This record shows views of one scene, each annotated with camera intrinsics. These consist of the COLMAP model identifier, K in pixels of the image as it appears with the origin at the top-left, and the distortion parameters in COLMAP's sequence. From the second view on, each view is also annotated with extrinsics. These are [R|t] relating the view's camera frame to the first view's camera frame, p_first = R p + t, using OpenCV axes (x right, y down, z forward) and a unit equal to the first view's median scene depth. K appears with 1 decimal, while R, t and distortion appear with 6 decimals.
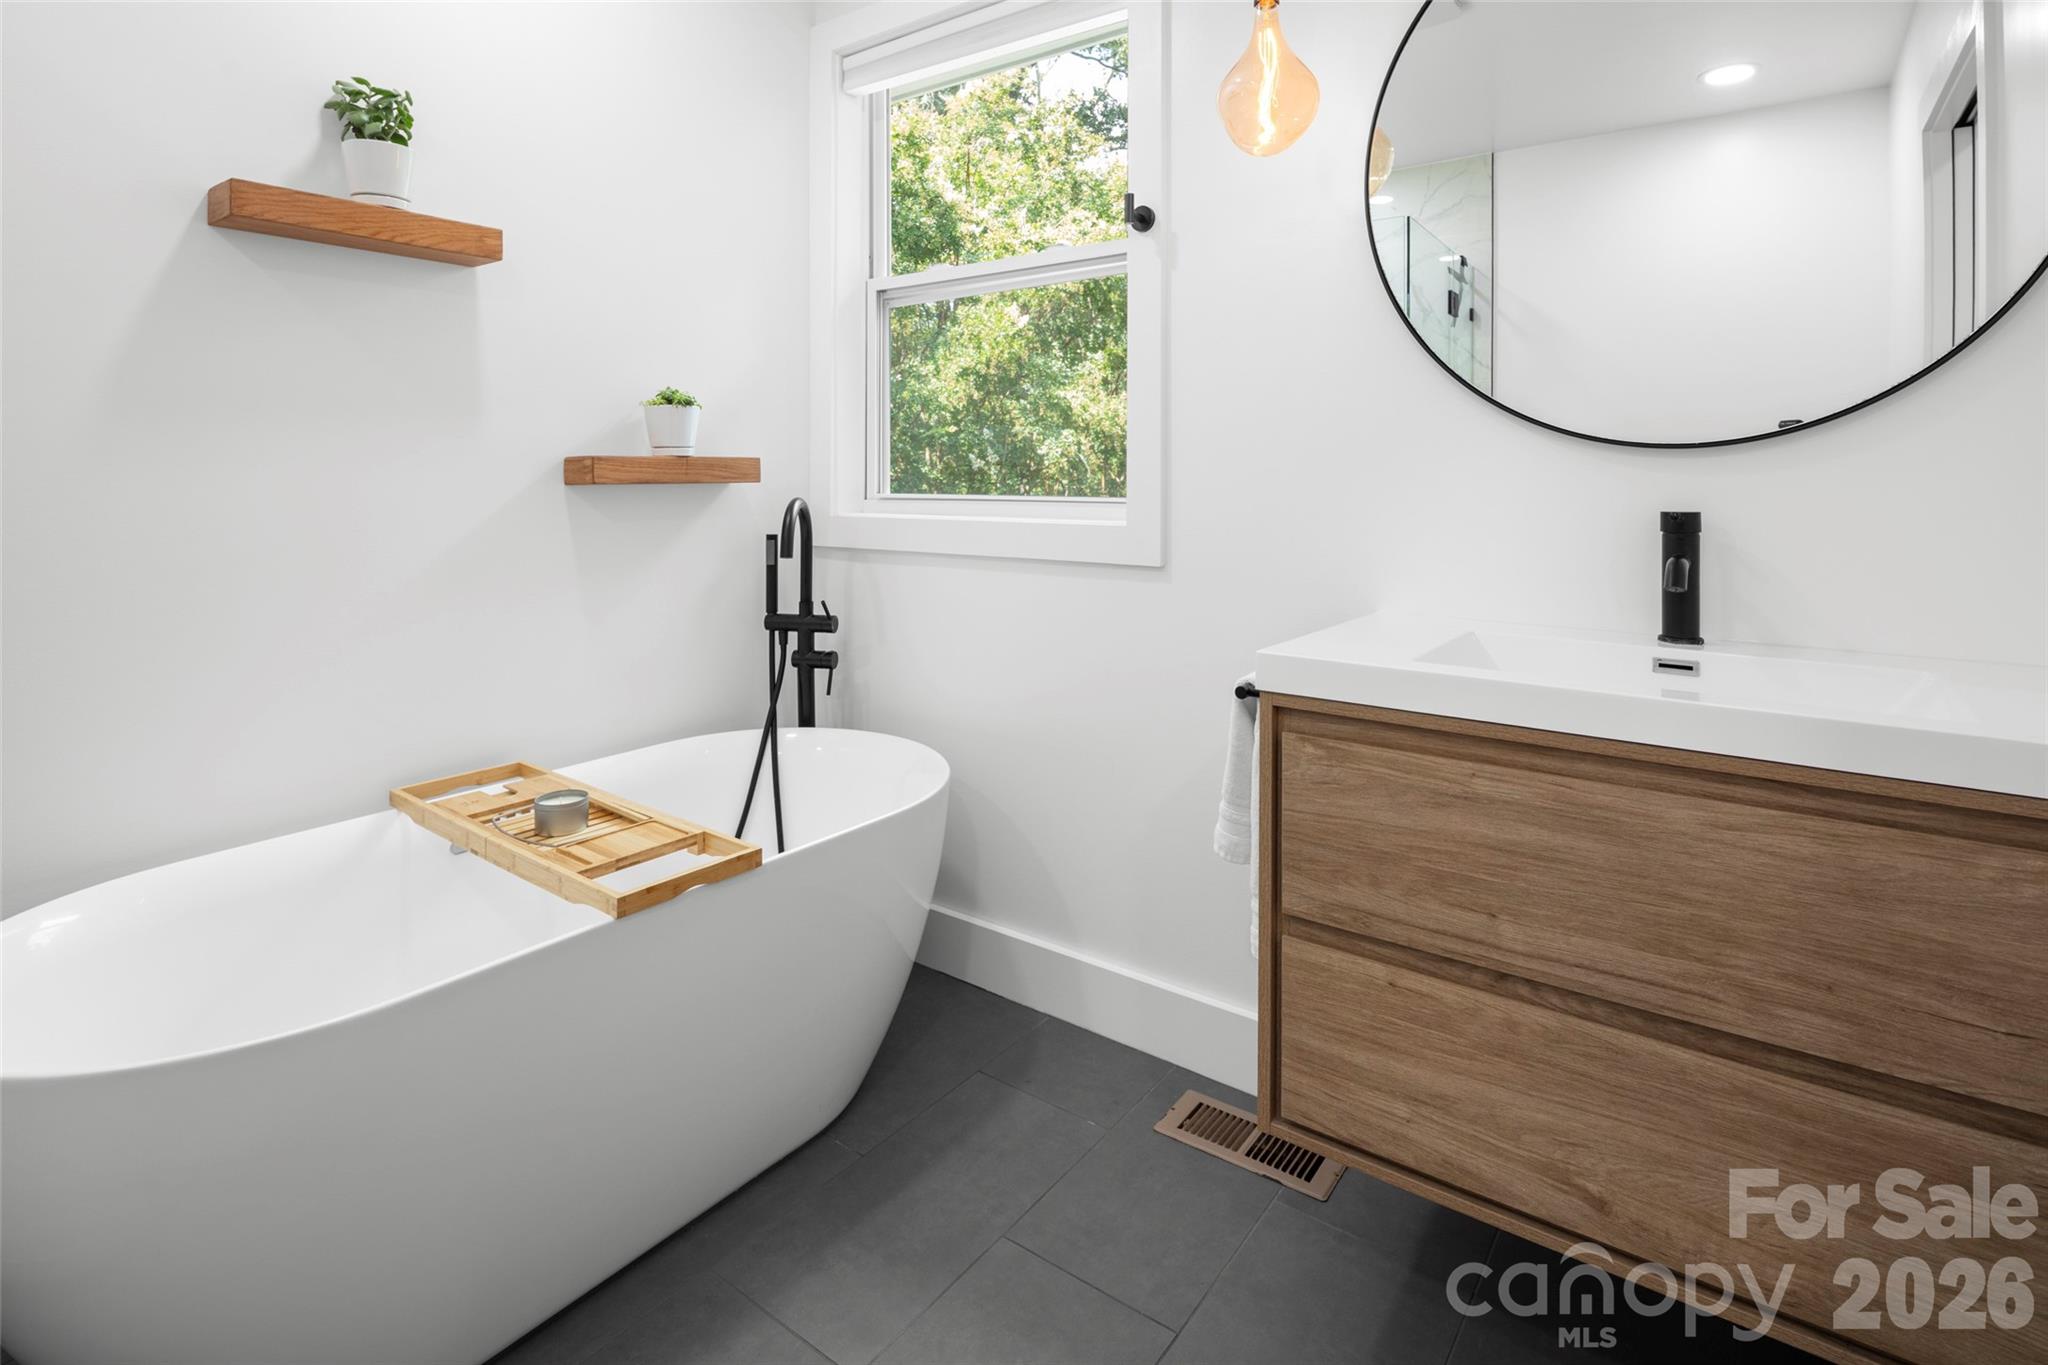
lens RADIAL K [[1013.5, 0, 1024.0], [0, 1013.5, 489.9], [0, 0, 1]] dist [0.002564, 0.000311]
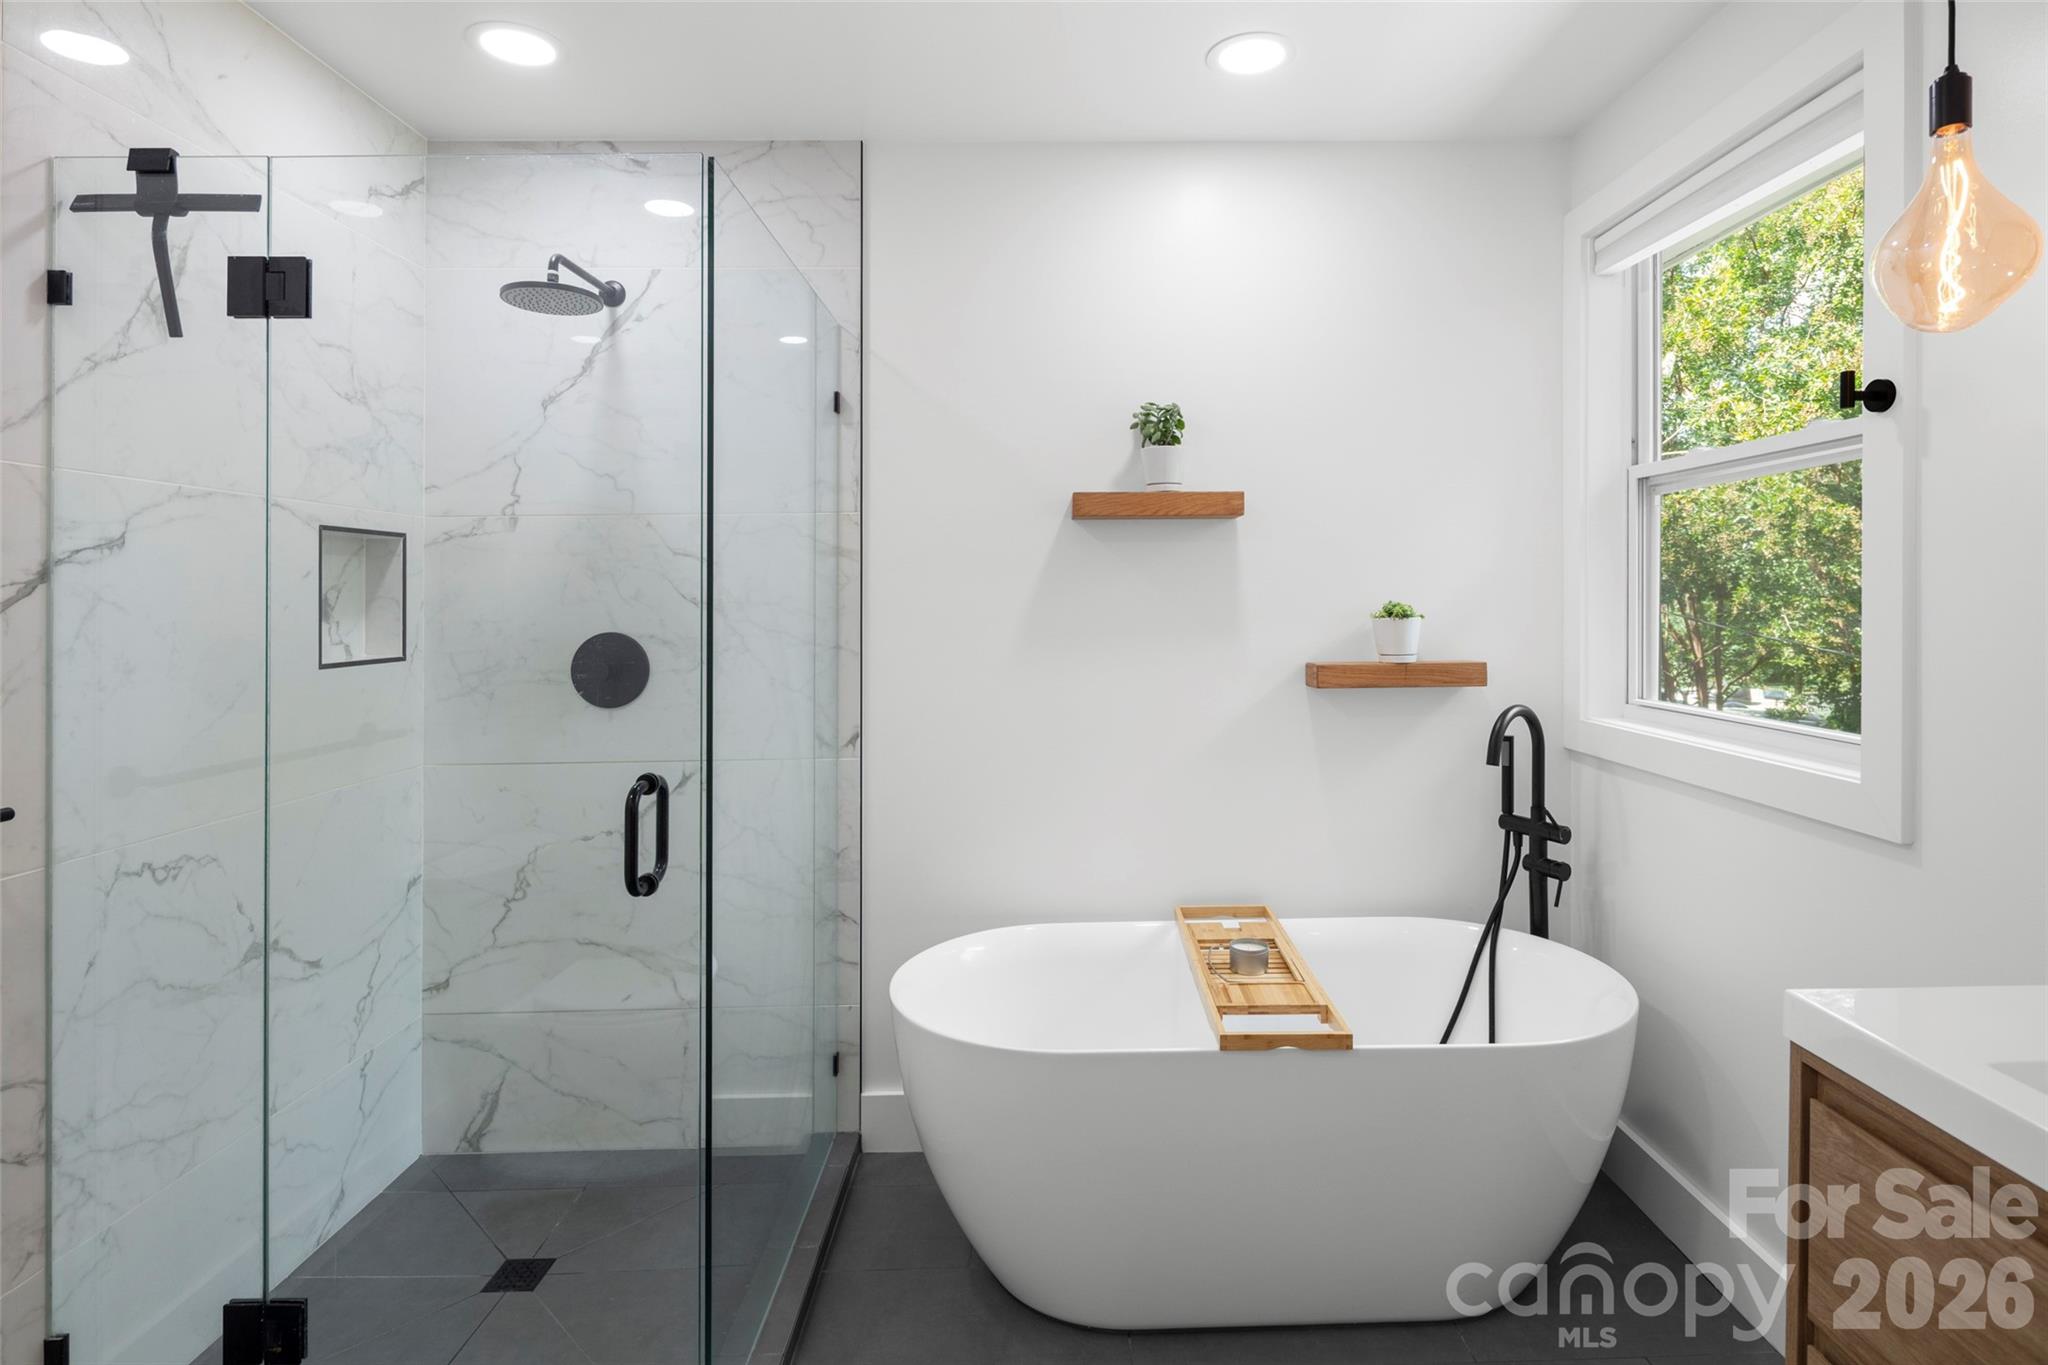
lens RADIAL K [[998.5, 0, 1021.6], [0, 998.5, 615.2], [0, 0, 1]] dist [0.012023, -0.011413]
pose [[0.602092, -0.003630, -0.798419, 0.286912], [0.000598, 0.999991, -0.004095, -0.081012], [0.798427, 0.001989, 0.602089, 0.006268]]
